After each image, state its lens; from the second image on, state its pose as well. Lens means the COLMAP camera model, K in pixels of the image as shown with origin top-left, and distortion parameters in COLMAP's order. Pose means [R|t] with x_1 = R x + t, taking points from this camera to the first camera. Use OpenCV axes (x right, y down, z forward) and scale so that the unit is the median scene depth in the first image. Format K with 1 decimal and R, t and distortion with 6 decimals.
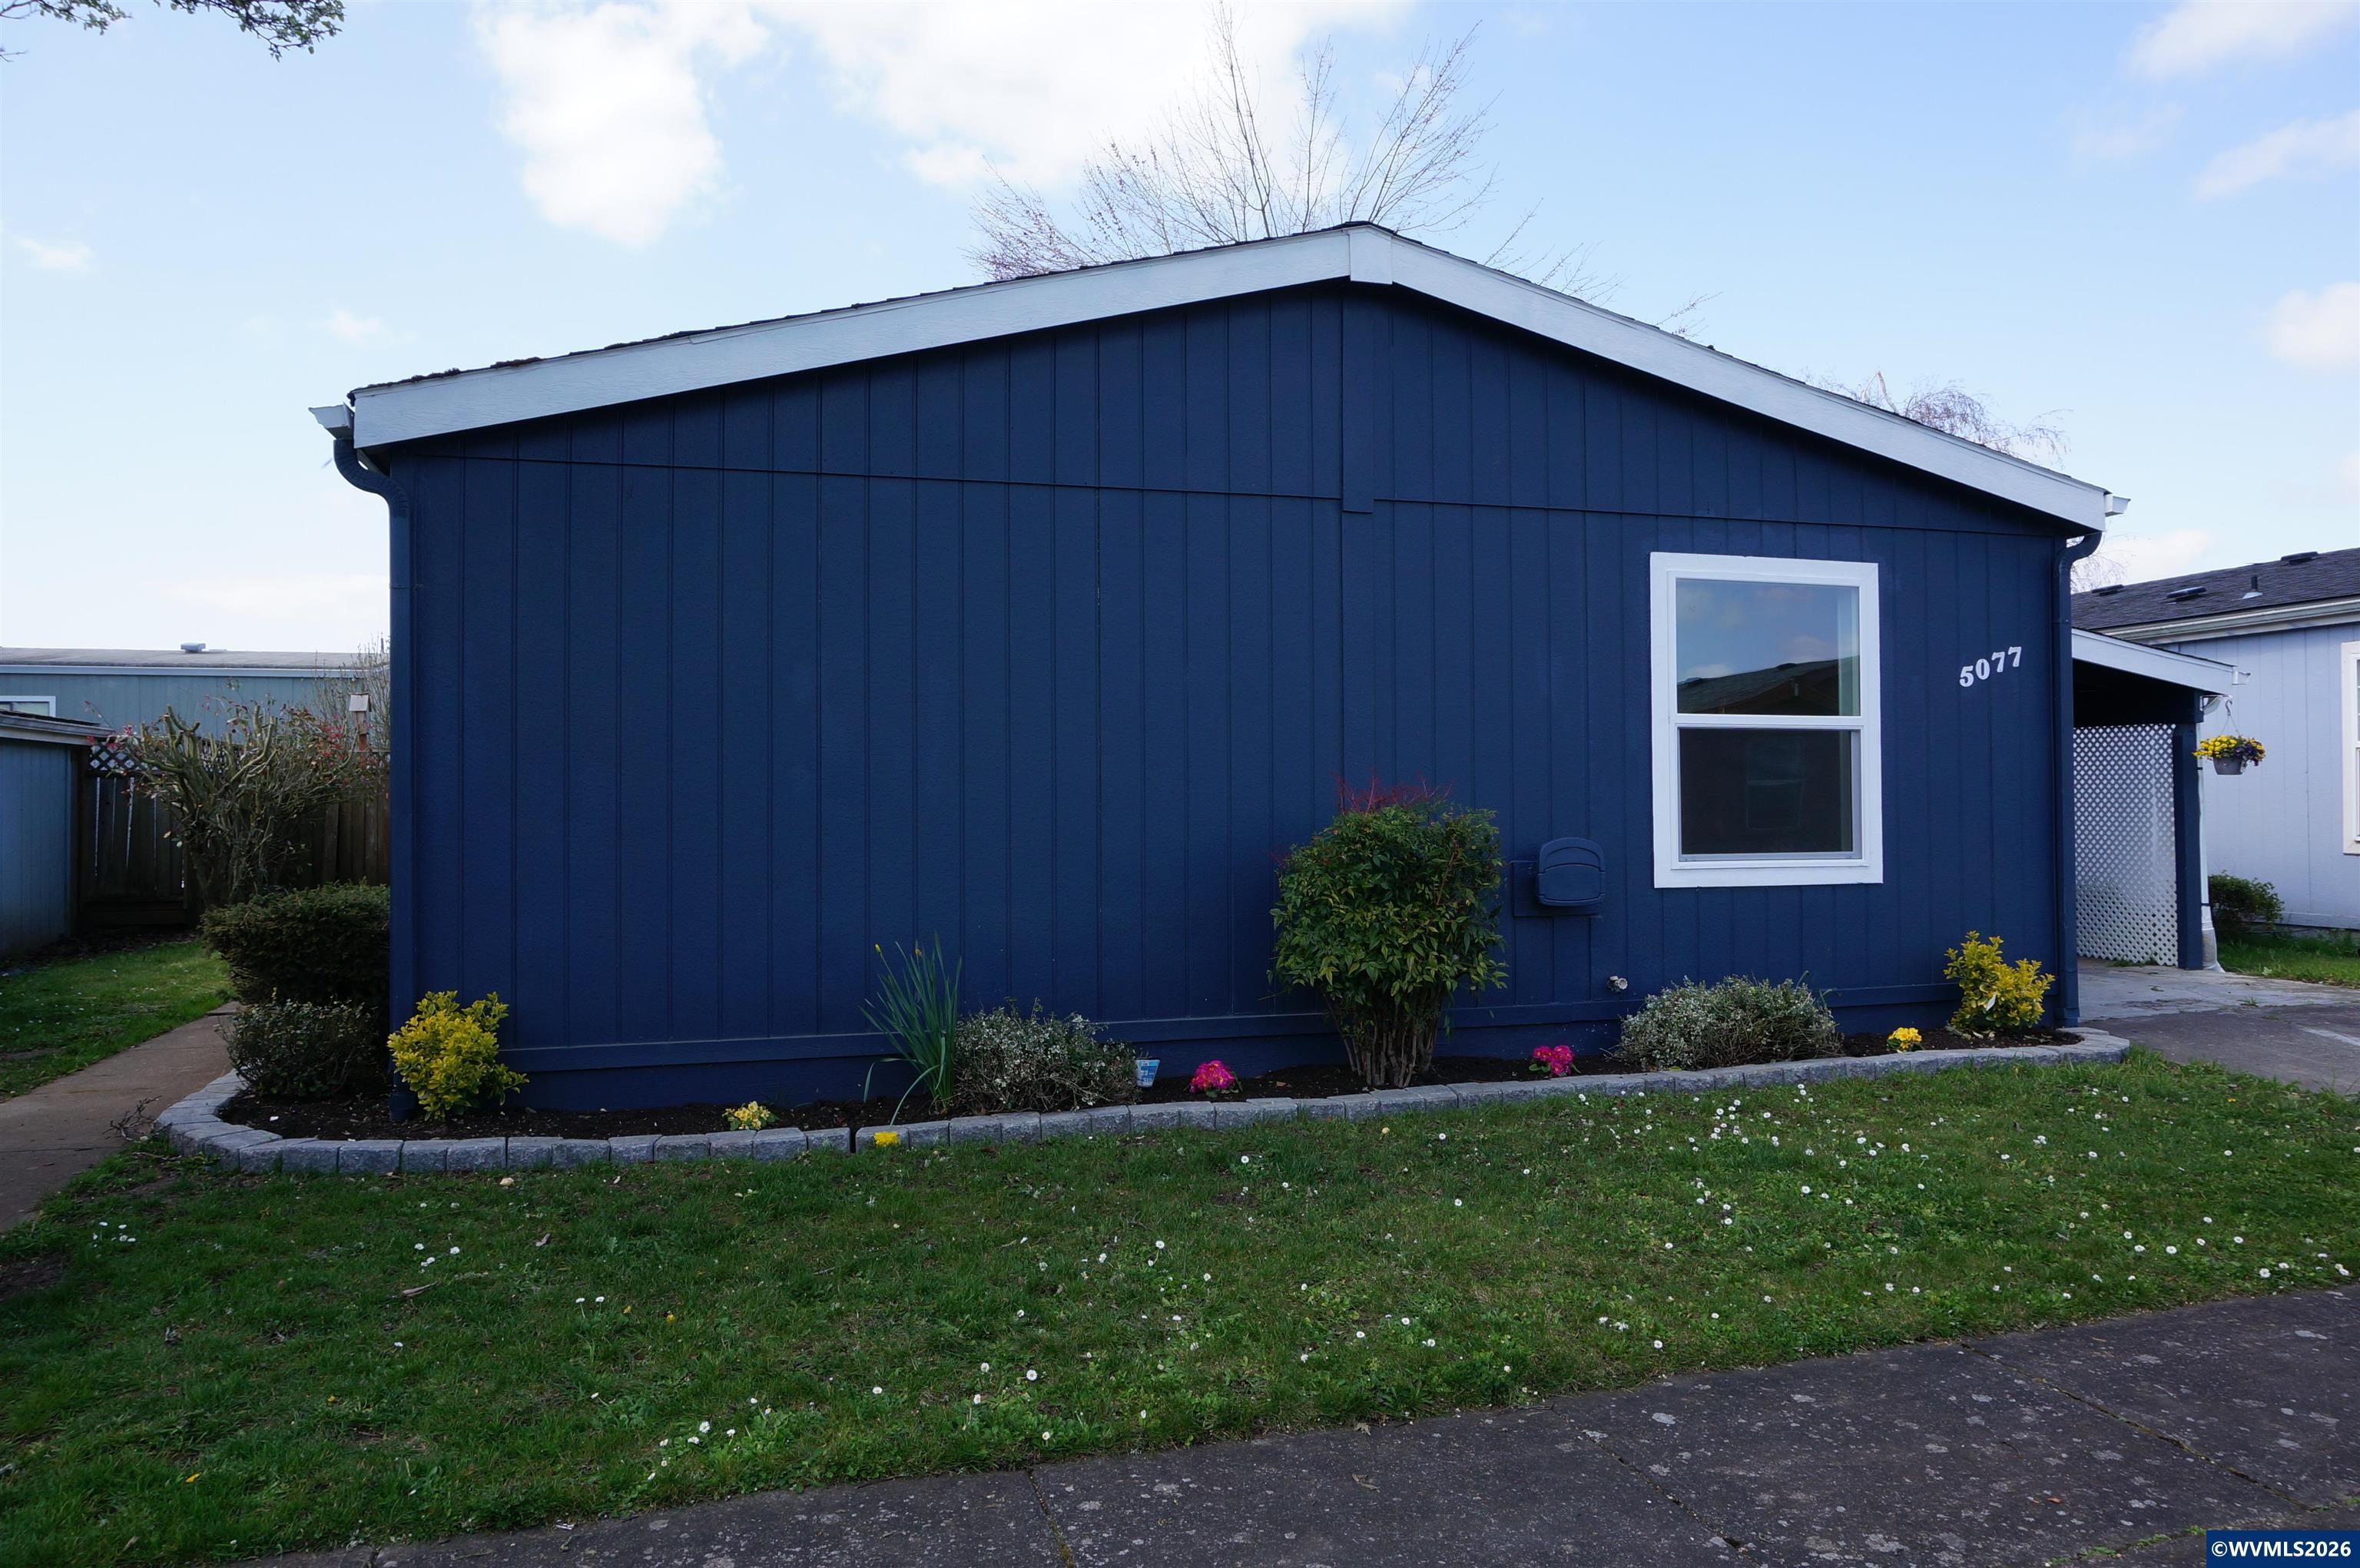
lens RADIAL K [[1581.1, 0, 1184.4], [0, 1581.1, 781.7], [0, 0, 1]] dist [-0.030440, 0.010359]
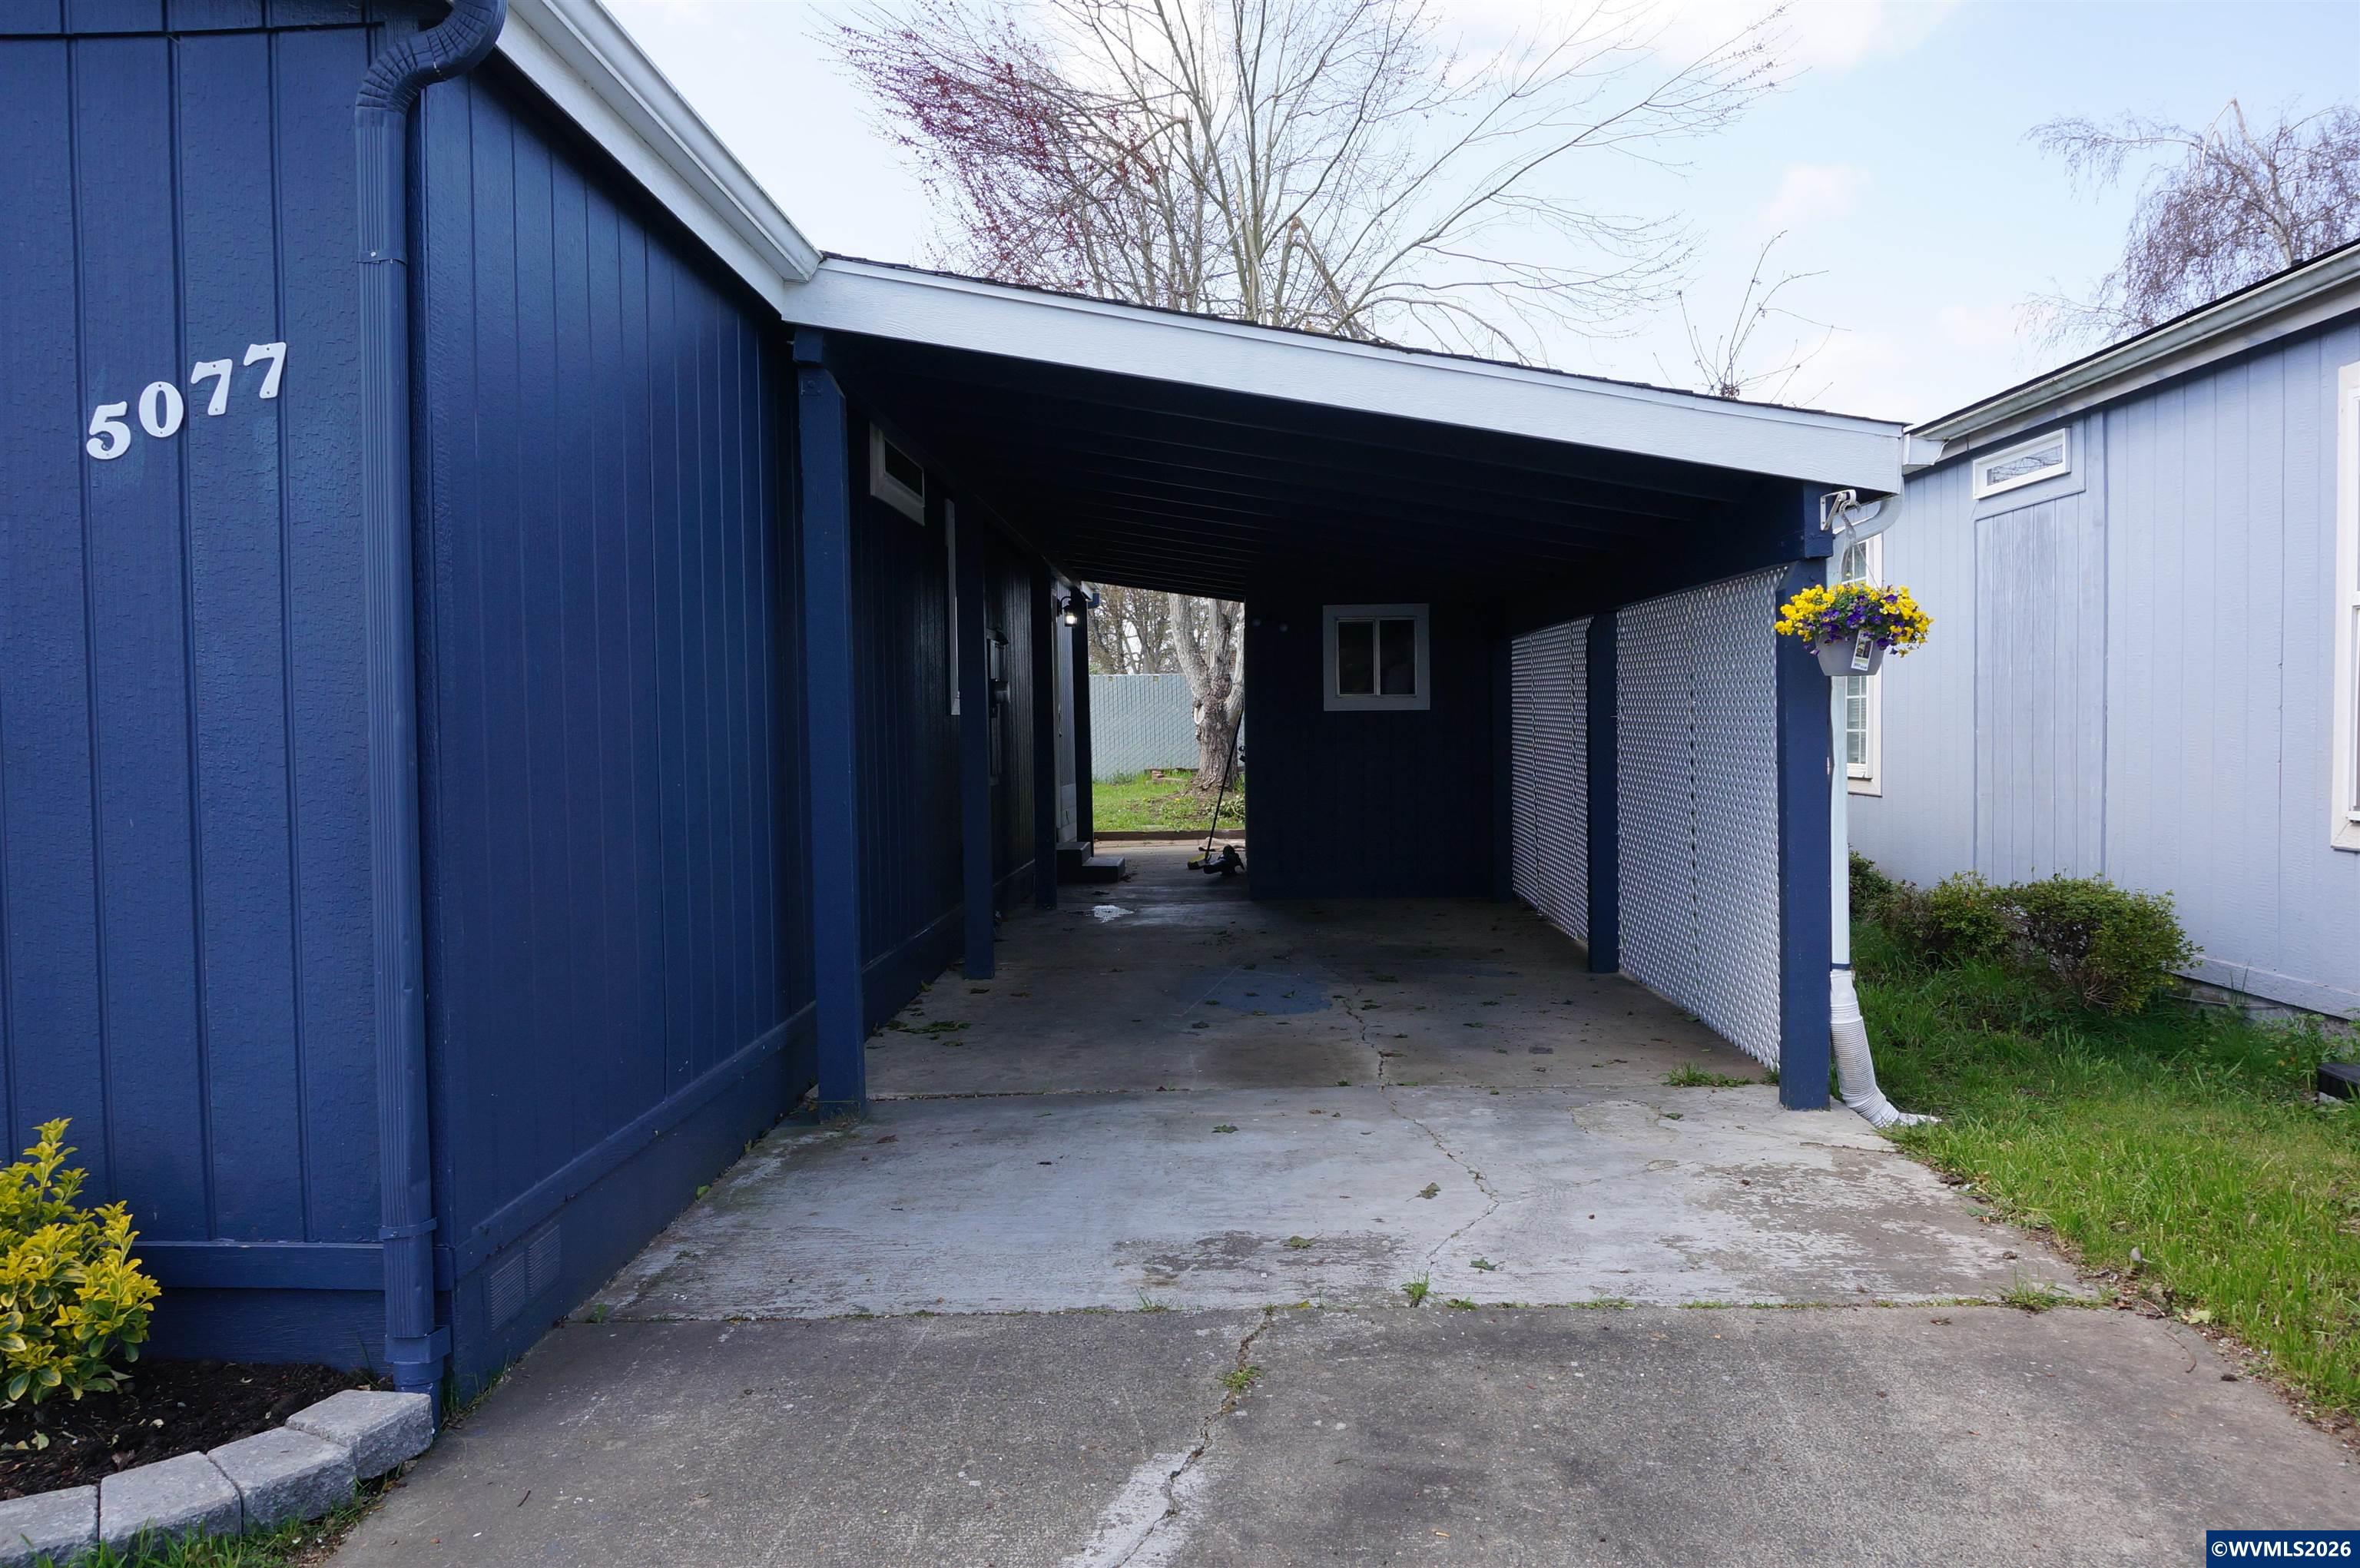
lens RADIAL K [[1581.1, 0, 1185.0], [0, 1581.1, 790.6], [0, 0, 1]] dist [-0.030440, 0.010359]
pose [[0.952047, 0.006303, -0.305888, 0.855282], [0.011250, 0.998390, 0.055588, 0.000671], [0.305746, -0.056364, 0.950443, 0.718974]]
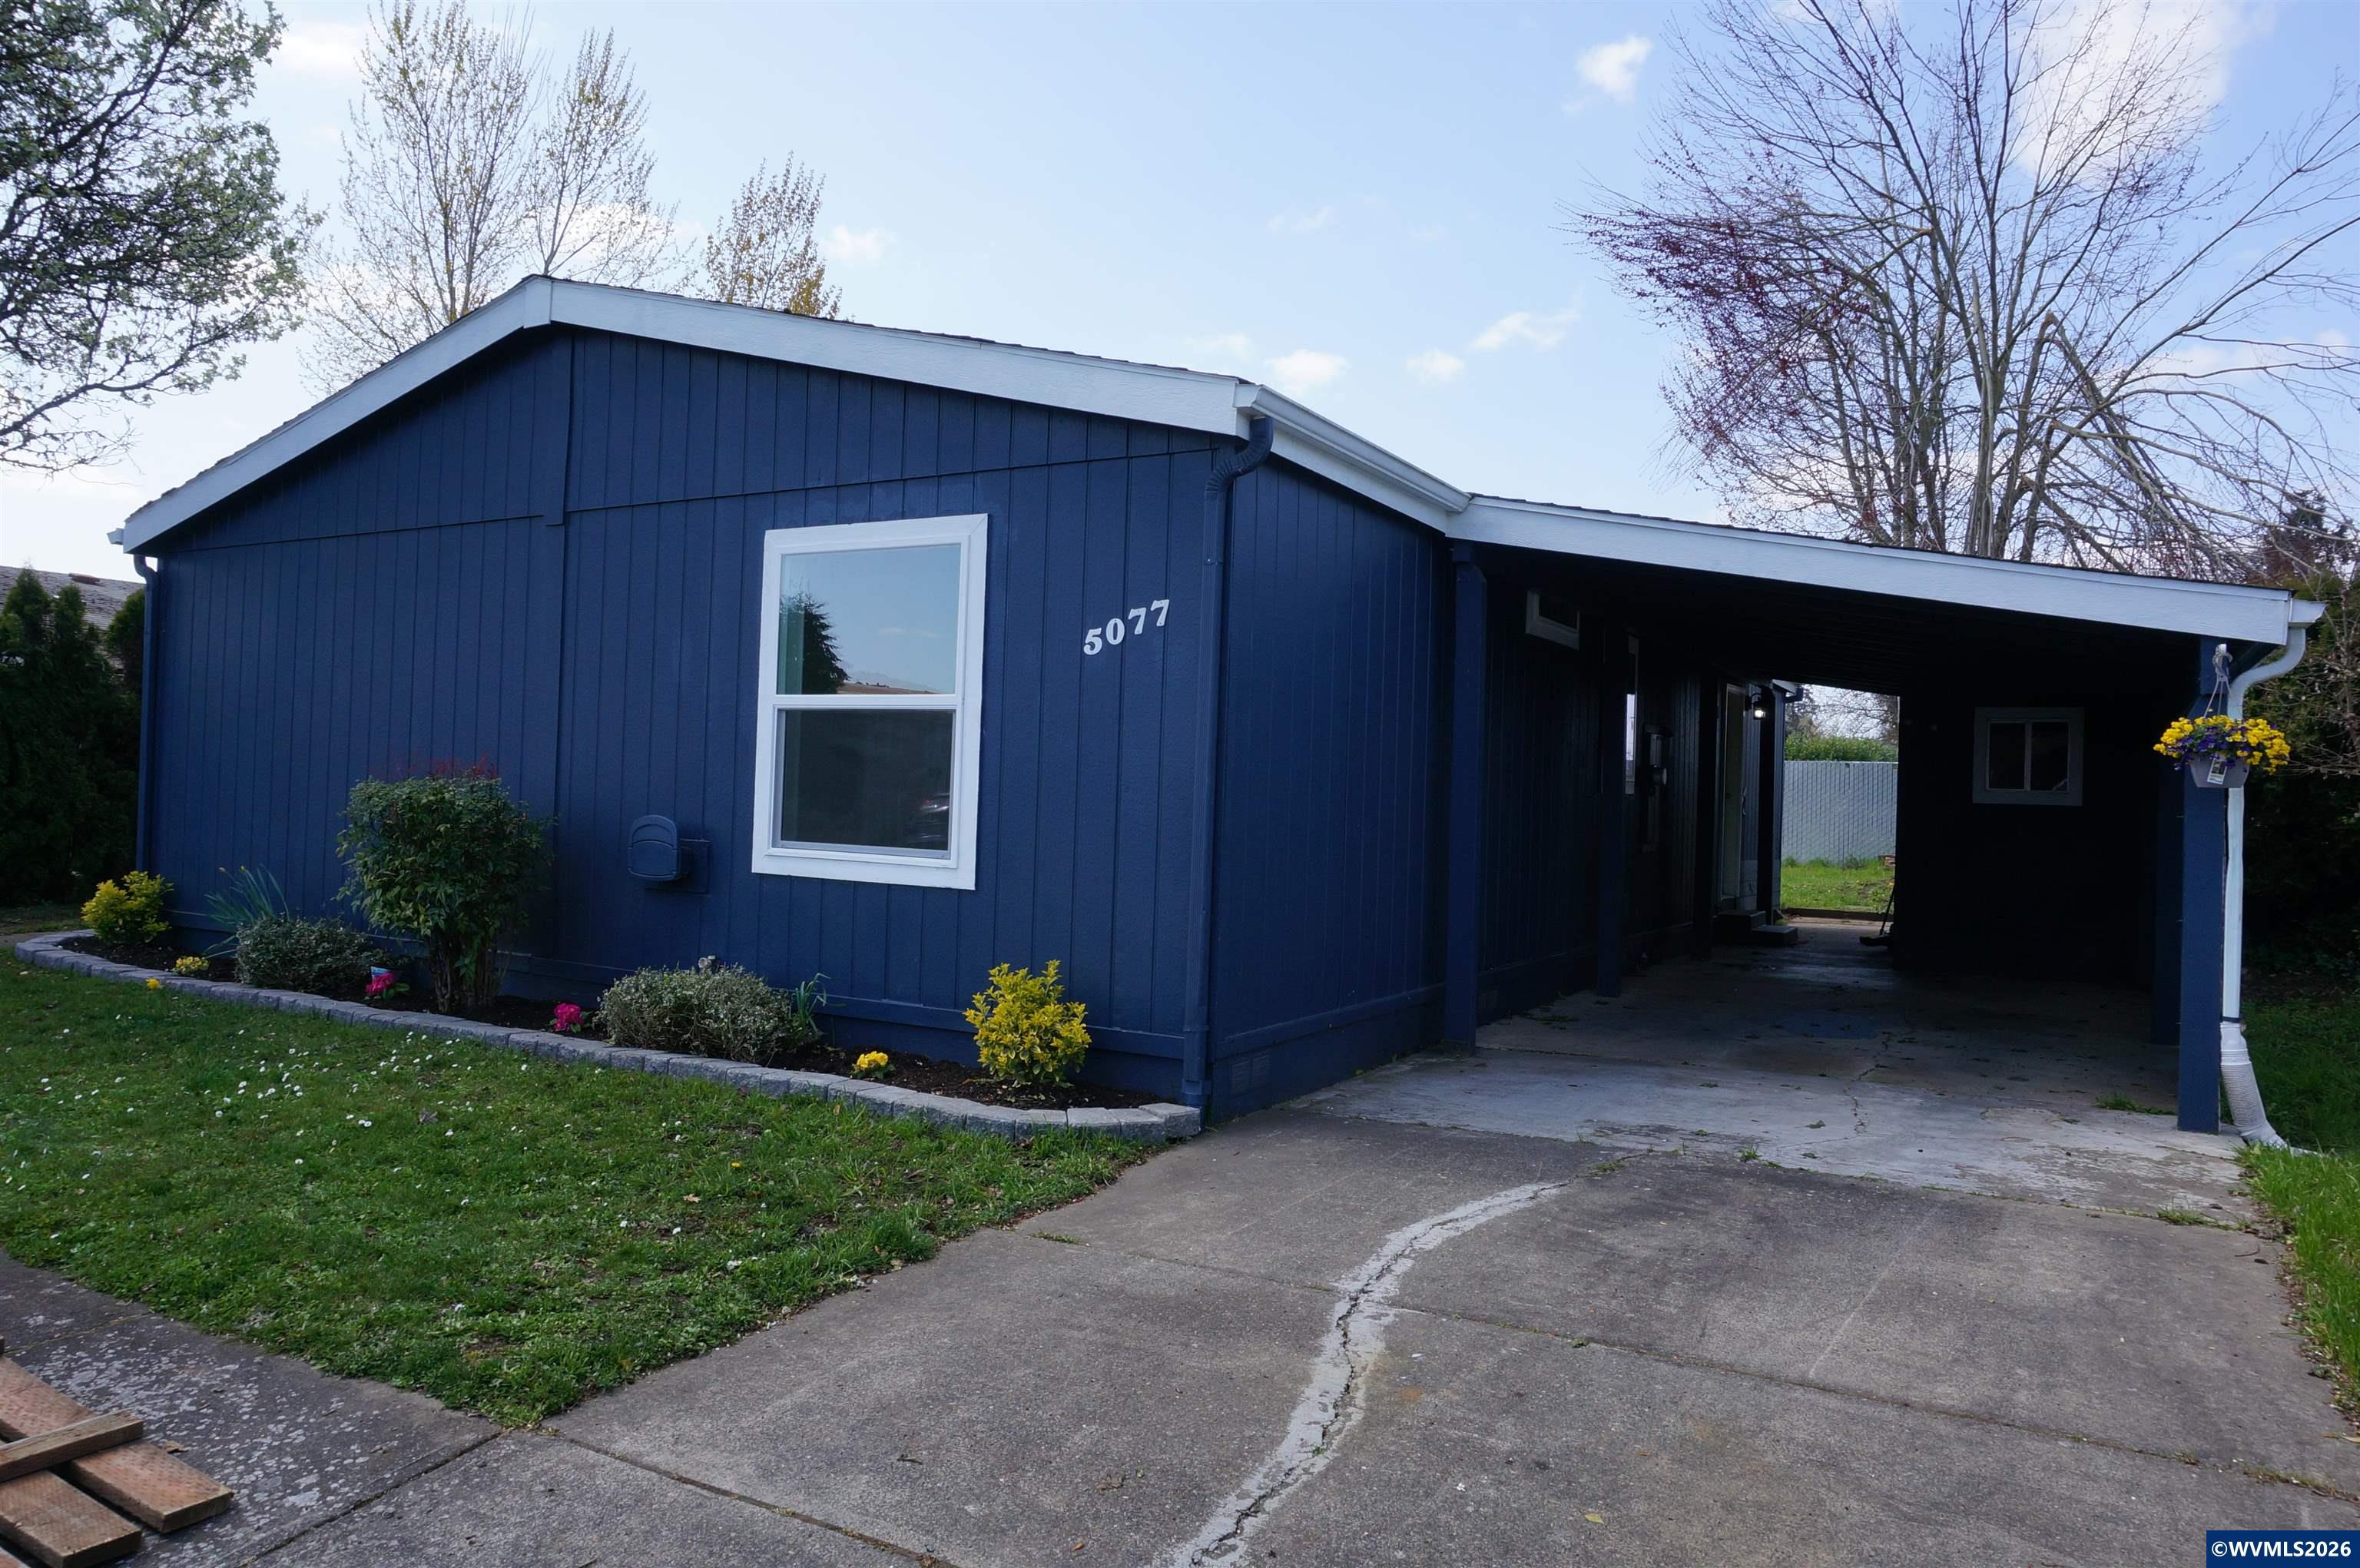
lens RADIAL K [[1581.1, 0, 1190.8], [0, 1581.1, 778.3], [0, 0, 1]] dist [-0.030440, 0.010359]
pose [[0.699441, 0.019829, -0.714415, 1.107436], [-0.024503, 0.999693, 0.003757, -0.001751], [0.714270, 0.014878, 0.699712, 0.472649]]
